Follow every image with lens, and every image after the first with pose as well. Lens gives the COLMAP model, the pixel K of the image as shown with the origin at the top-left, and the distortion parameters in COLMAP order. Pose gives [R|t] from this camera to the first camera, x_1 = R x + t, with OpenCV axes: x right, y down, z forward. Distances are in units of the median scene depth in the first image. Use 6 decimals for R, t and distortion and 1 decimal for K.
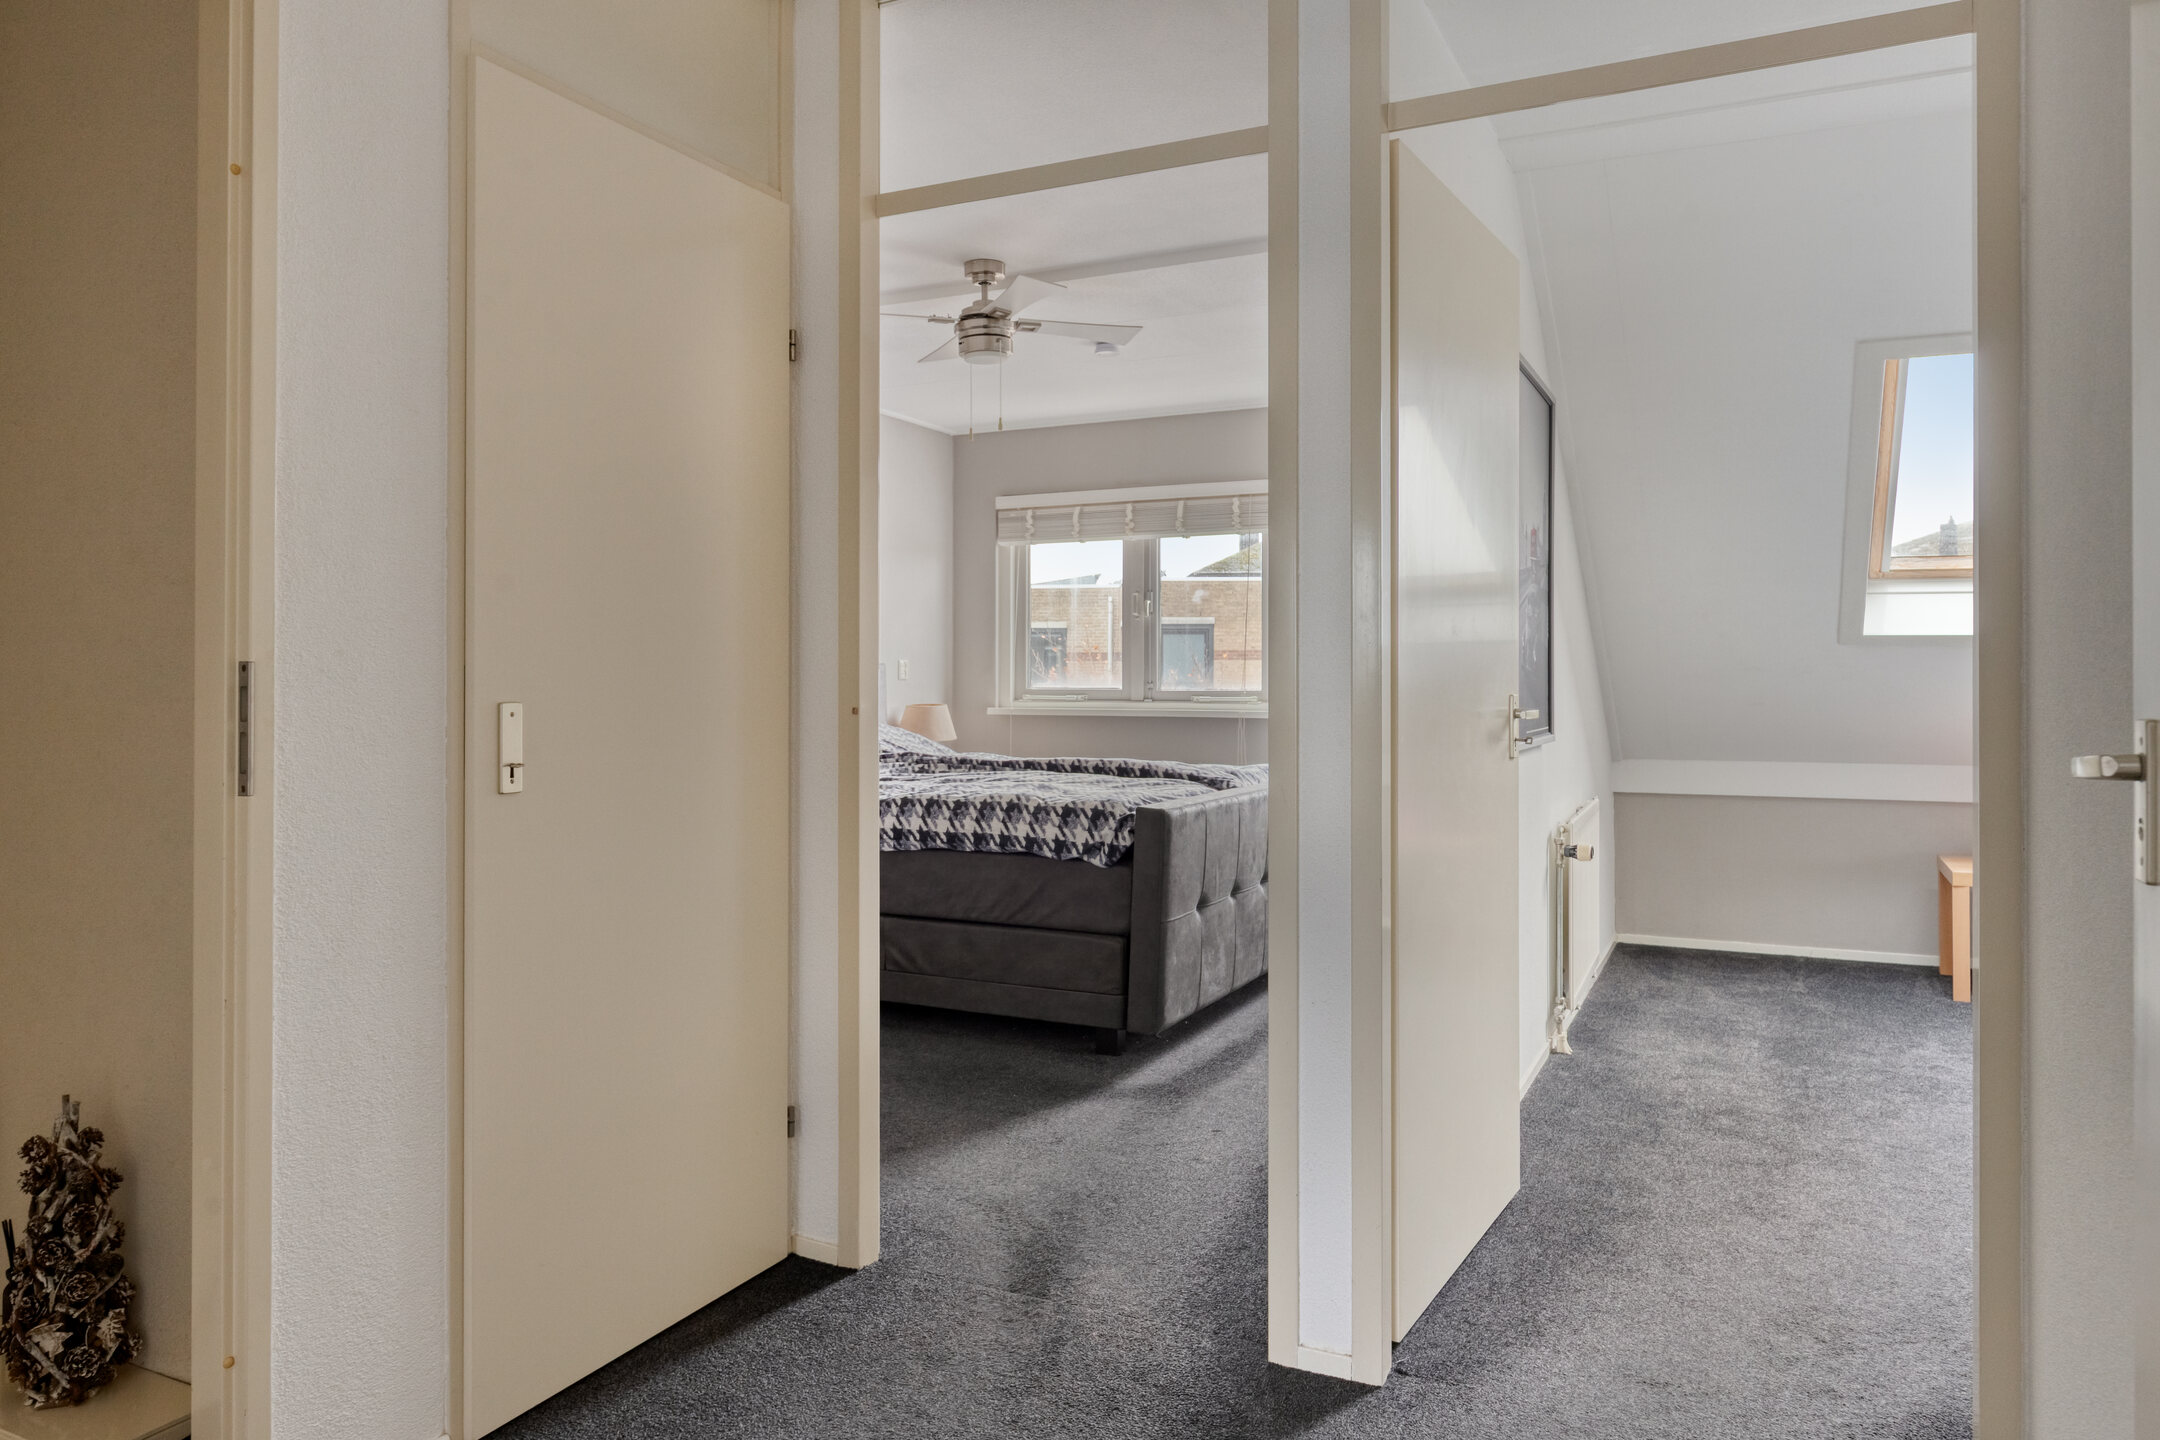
lens RADIAL K [[1471.8, 0, 1081.6], [0, 1471.8, 676.5], [0, 0, 1]] dist [0.043331, 0.000265]
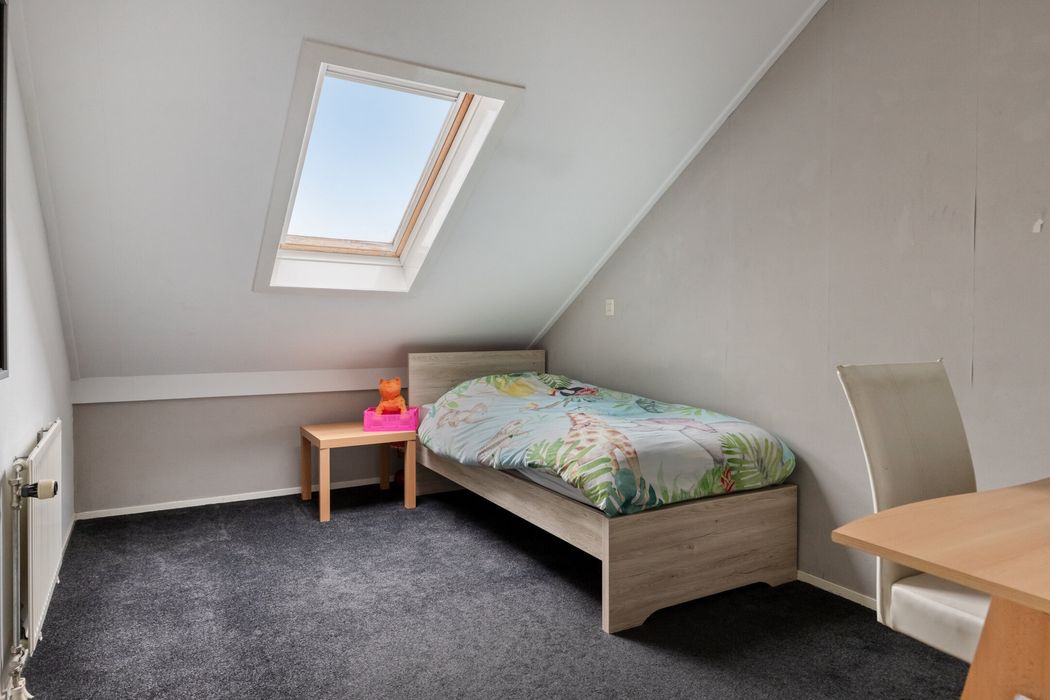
lens RADIAL K [[618.3, 0, 522.1], [0, 618.3, 325.3], [0, 0, 1]] dist [-0.017687, 0.001701]
pose [[0.550203, -0.002472, 0.835027, 0.155436], [-0.002016, 0.999989, 0.004288, 0.007123], [-0.835028, -0.004043, 0.550192, 0.456126]]
